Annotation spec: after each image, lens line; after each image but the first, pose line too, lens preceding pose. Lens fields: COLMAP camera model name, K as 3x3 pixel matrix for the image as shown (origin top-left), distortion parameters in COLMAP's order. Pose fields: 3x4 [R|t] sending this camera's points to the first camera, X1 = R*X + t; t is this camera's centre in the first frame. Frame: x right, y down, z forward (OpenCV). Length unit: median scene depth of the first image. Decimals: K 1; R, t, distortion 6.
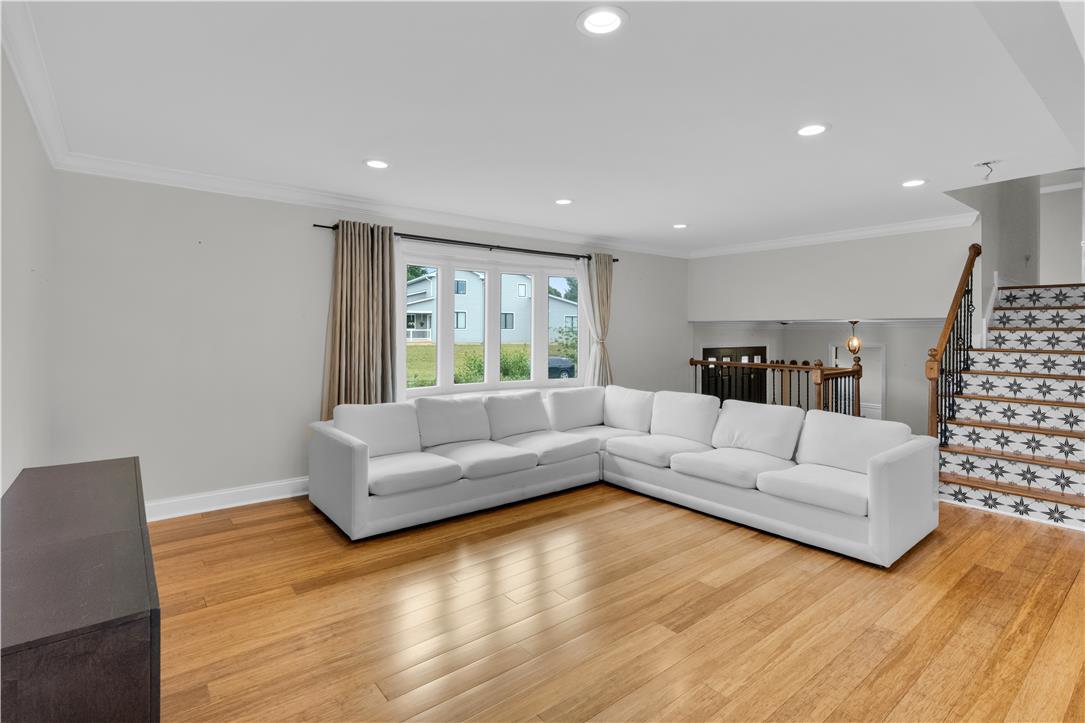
lens RADIAL K [[528.9, 0, 530.7], [0, 528.9, 329.7], [0, 0, 1]] dist [-0.002473, 0.000956]
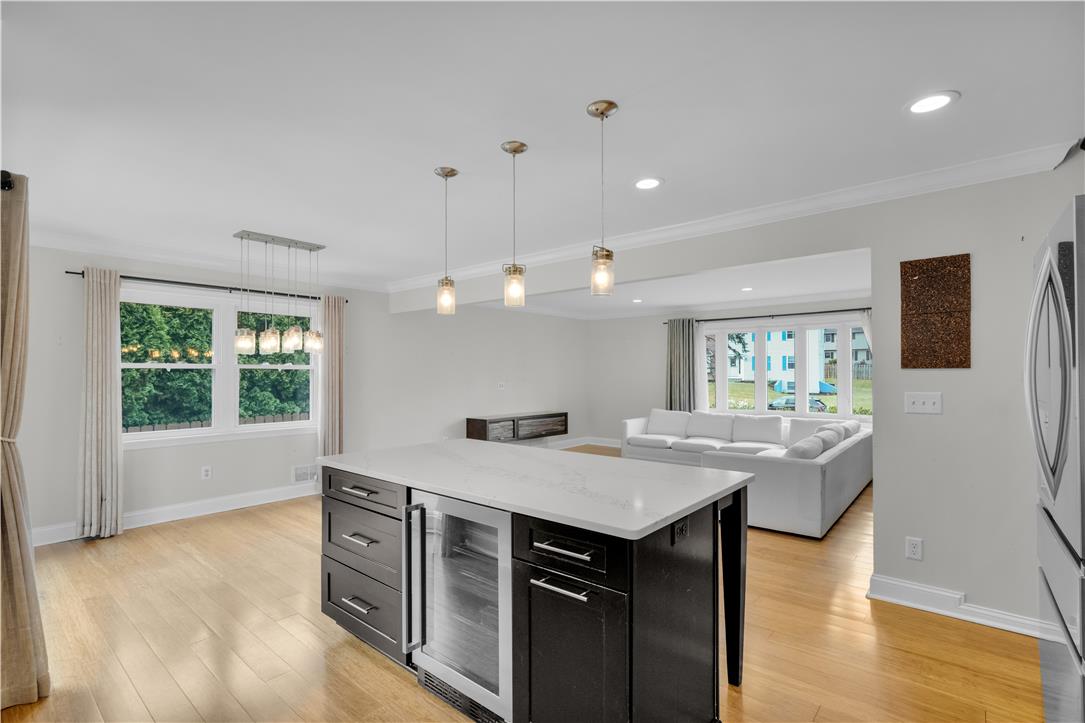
lens RADIAL K [[502.0, 0, 541.8], [0, 502.0, 373.1], [0, 0, 1]] dist [-0.001975, 0.000438]
pose [[0.192353, -0.005437, -0.981311, 1.370295], [0.002525, 0.999984, -0.005045, 0.005979], [0.981323, -0.001508, 0.192364, 0.141644]]
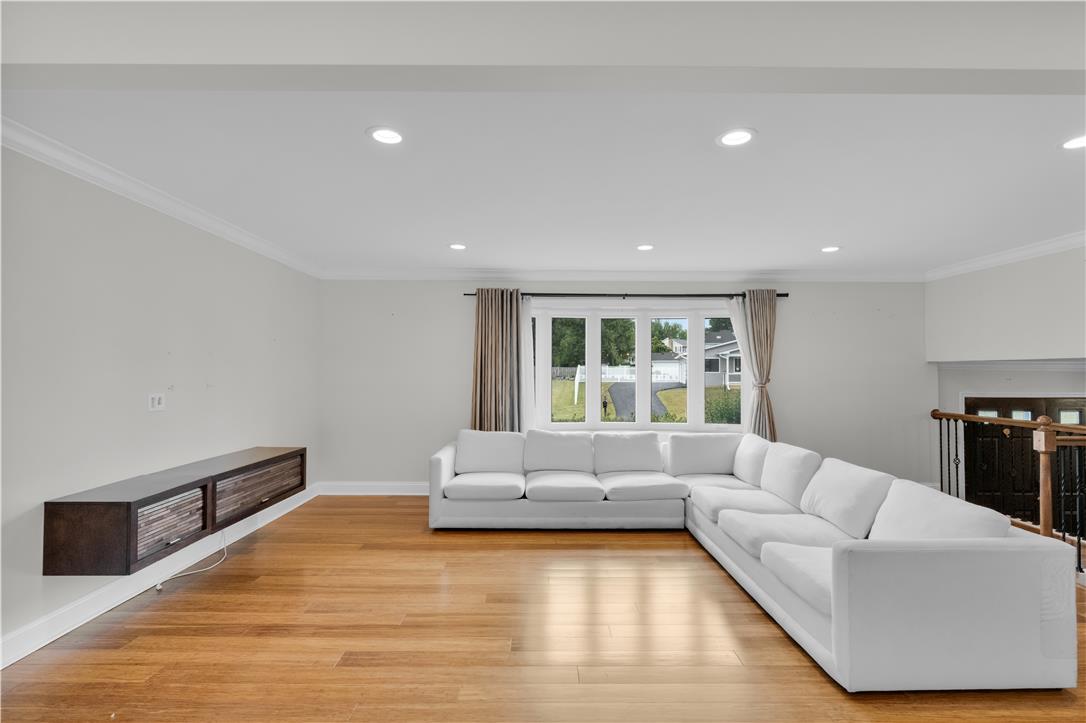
lens RADIAL K [[503.2, 0, 542.5], [0, 503.2, 372.6], [0, 0, 1]] dist [0.000707, 0.000119]
pose [[0.789833, -0.001748, -0.613320, 0.500067], [-0.000709, 0.999993, -0.003763, 0.003644], [0.613322, 0.003407, 0.789826, 0.114535]]
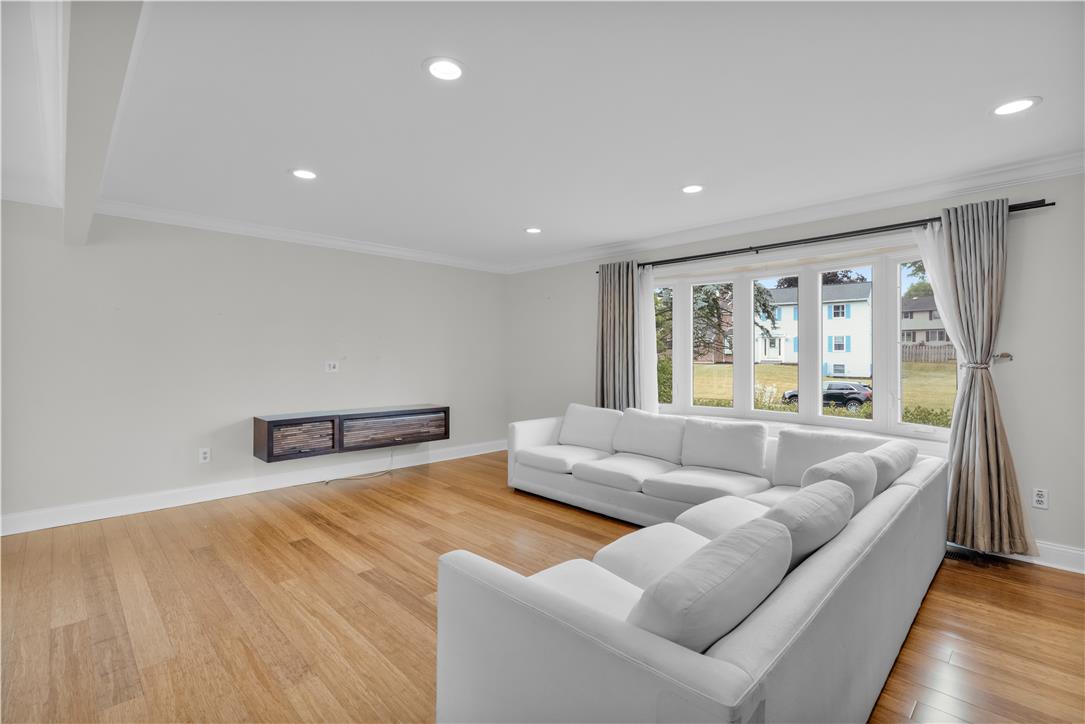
lens RADIAL K [[495.3, 0, 537.4], [0, 495.3, 354.4], [0, 0, 1]] dist [-0.001049, -0.000329]
pose [[0.102316, -0.005098, -0.994739, 0.802932], [-0.001983, 0.999984, -0.005329, 0.018889], [0.994750, 0.002517, 0.102304, 0.684517]]
